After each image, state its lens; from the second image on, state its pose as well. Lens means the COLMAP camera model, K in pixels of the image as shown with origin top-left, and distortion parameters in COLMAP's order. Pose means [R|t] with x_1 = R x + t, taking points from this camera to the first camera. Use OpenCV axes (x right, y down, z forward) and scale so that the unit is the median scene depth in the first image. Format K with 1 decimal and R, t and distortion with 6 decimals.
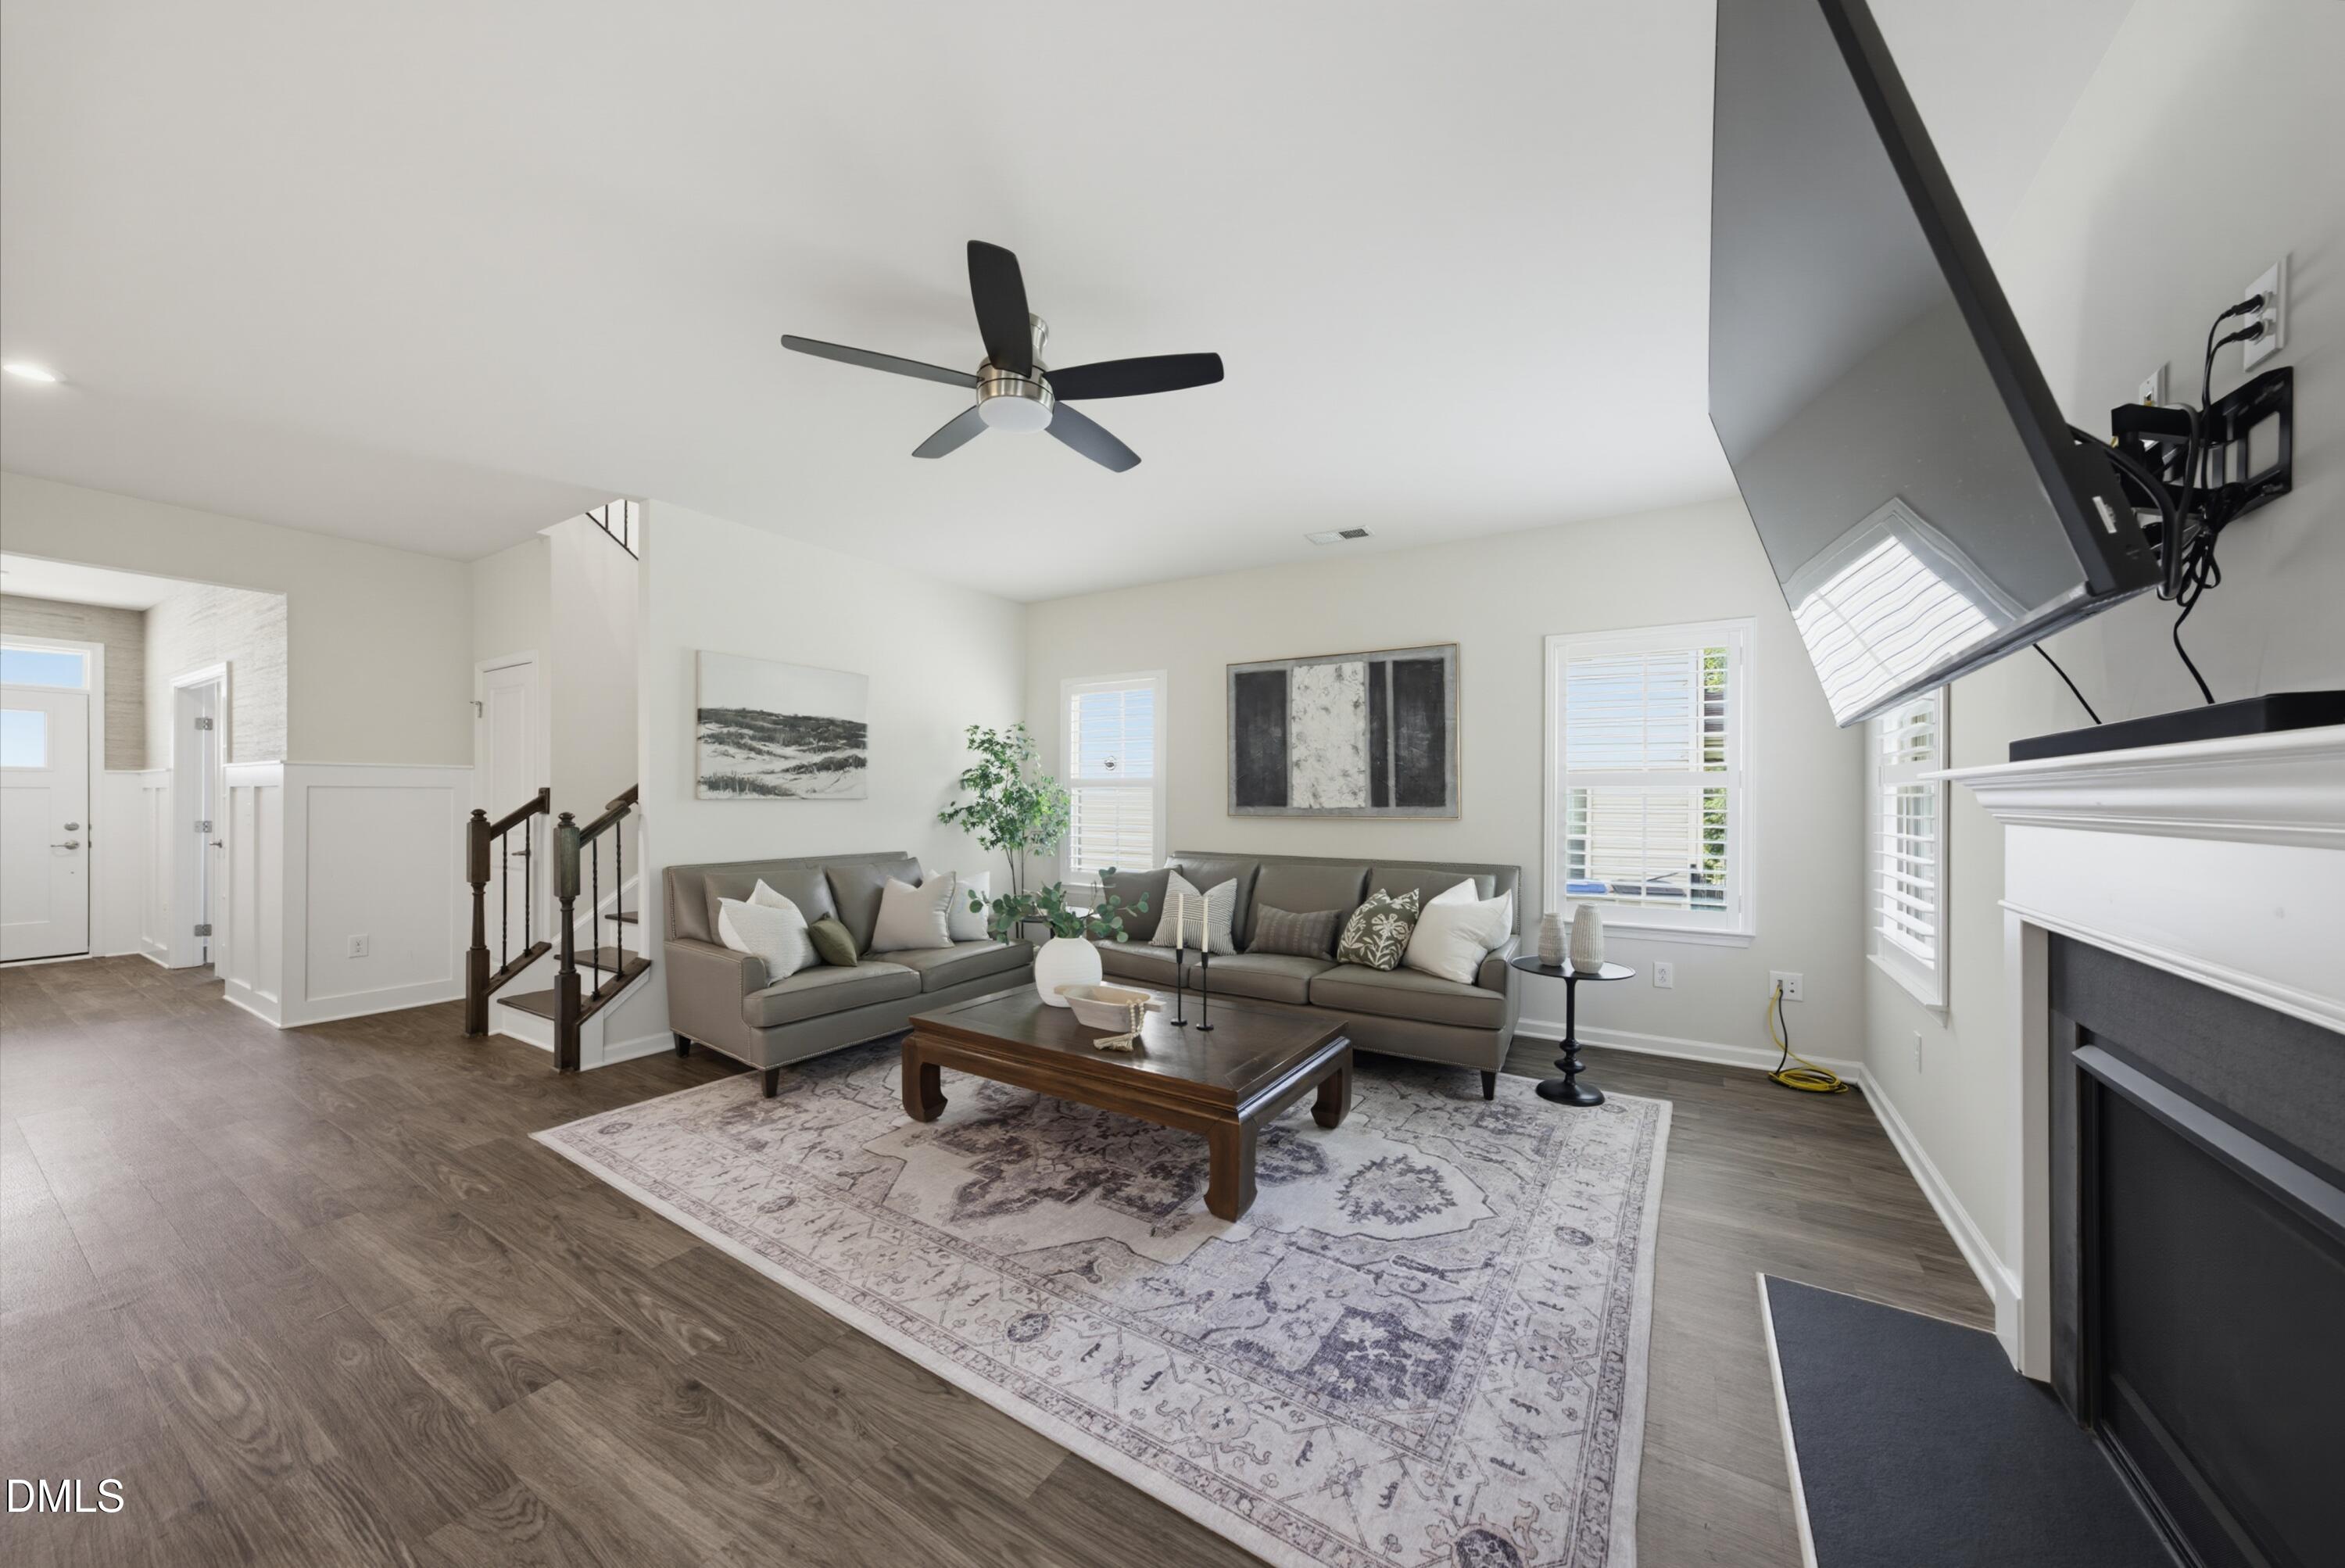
lens RADIAL K [[804.6, 0, 1192.6], [0, 804.6, 780.6], [0, 0, 1]] dist [-0.008493, 0.005639]
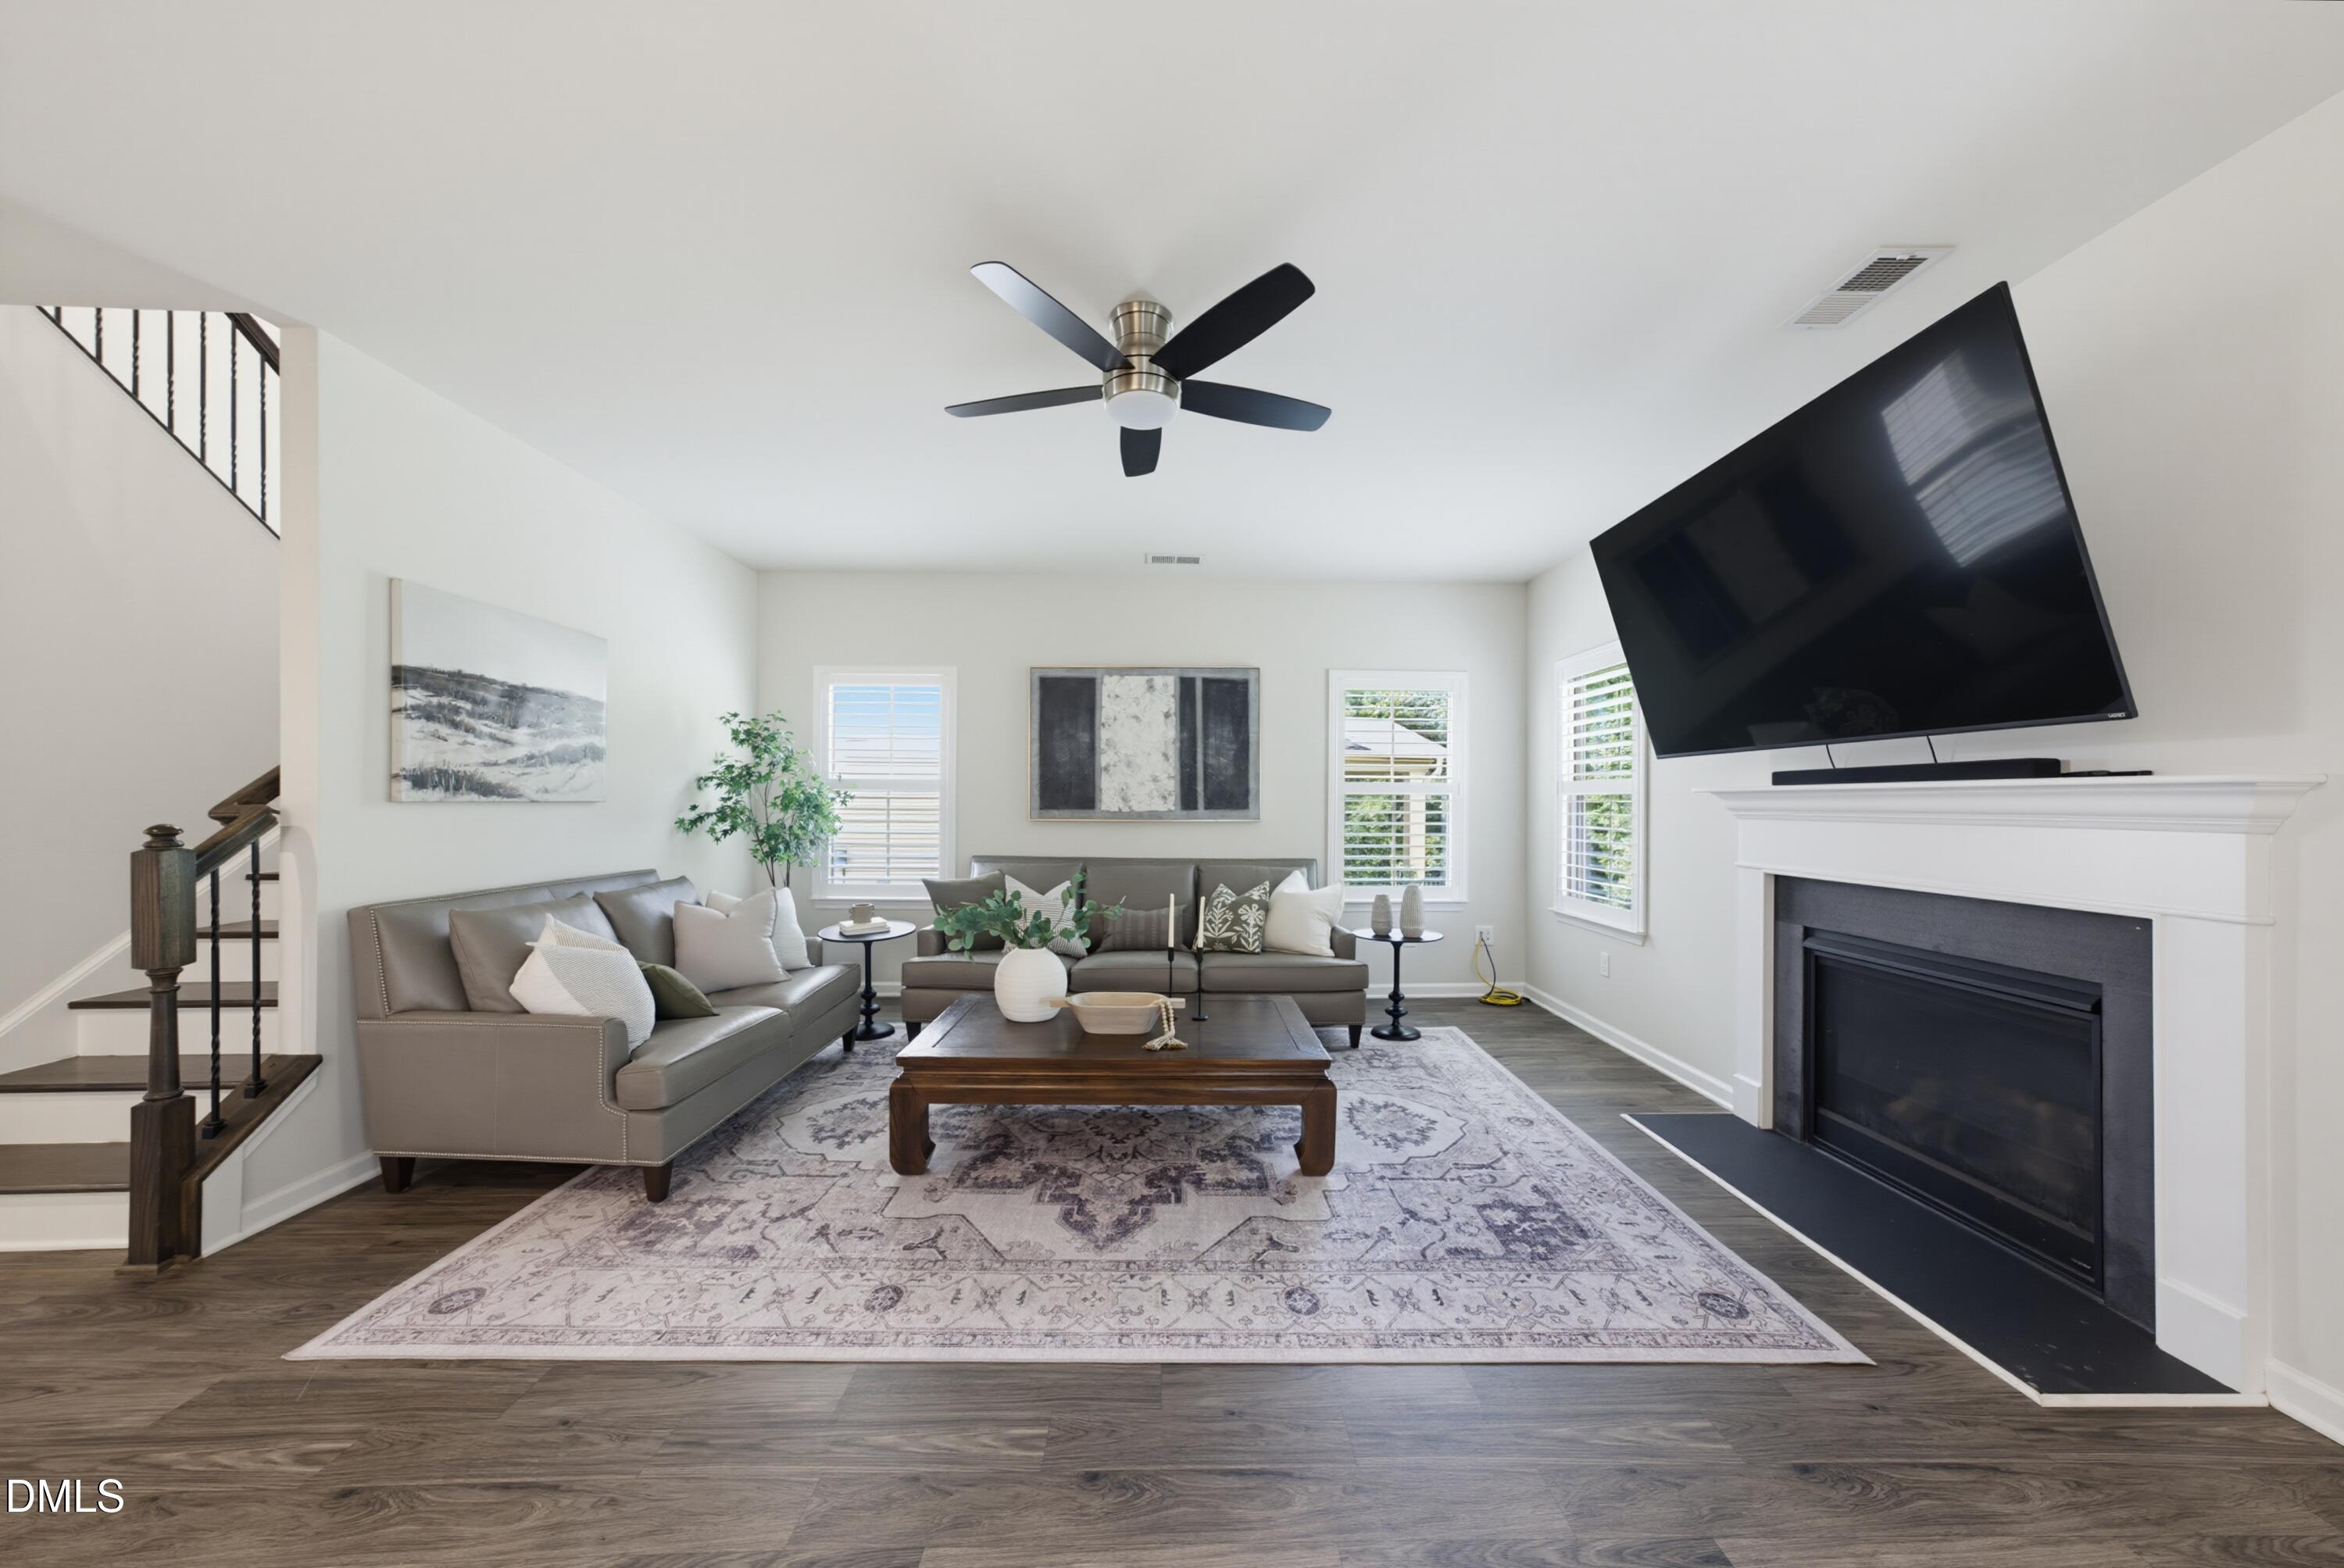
lens RADIAL K [[800.2, 0, 1182.5], [0, 800.2, 794.7], [0, 0, 1]] dist [-0.008852, 0.005790]
pose [[0.842868, 0.005928, 0.538088, -0.463938], [-0.013216, 0.999866, 0.009685, 0.001988], [-0.537958, -0.015275, 0.842833, 0.104683]]
